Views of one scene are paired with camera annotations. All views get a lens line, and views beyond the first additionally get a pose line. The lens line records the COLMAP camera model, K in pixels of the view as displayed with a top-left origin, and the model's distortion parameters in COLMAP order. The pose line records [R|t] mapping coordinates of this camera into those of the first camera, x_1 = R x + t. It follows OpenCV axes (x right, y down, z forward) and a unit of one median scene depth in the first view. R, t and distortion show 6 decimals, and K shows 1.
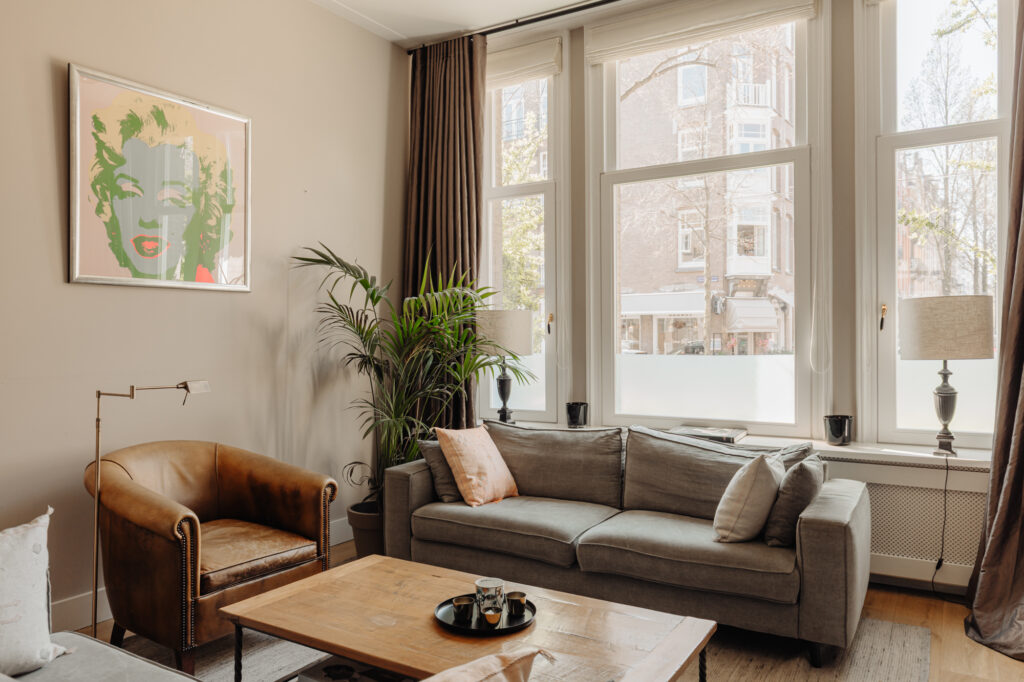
lens RADIAL K [[733.6, 0, 512.0], [0, 733.6, 341.0], [0, 0, 1]] dist [-0.000336, 0.000092]
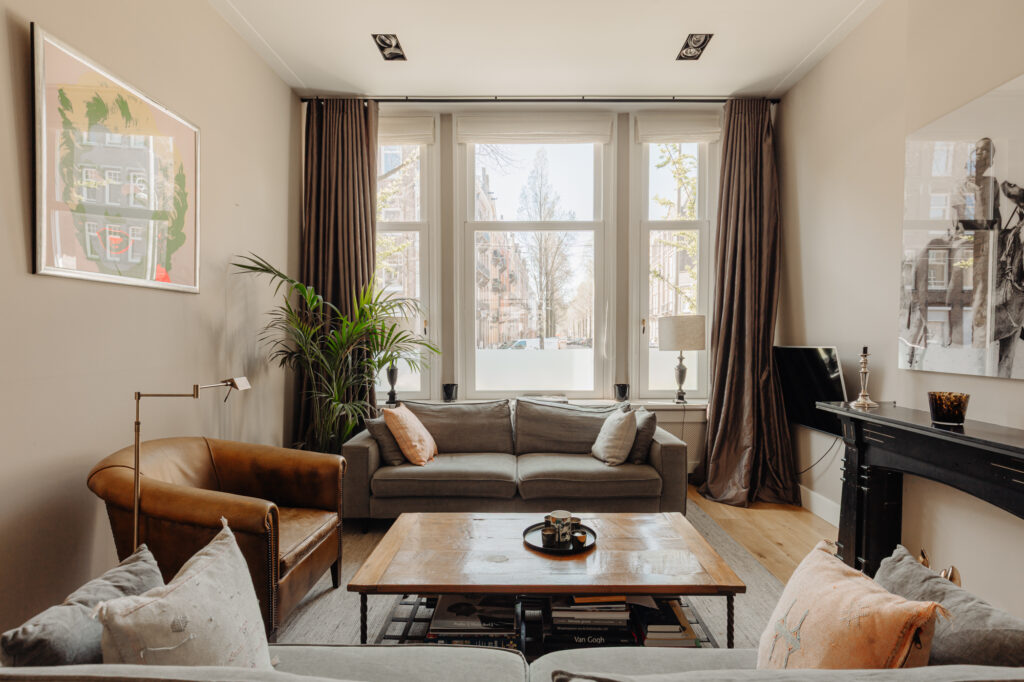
lens RADIAL K [[492.9, 0, 514.6], [0, 492.9, 354.1], [0, 0, 1]] dist [0.000192, -0.000987]
pose [[0.853727, -0.013650, 0.520542, -0.361313], [-0.000414, 0.999638, 0.026892, 0.001544], [-0.520721, -0.023174, 0.853412, 0.160727]]
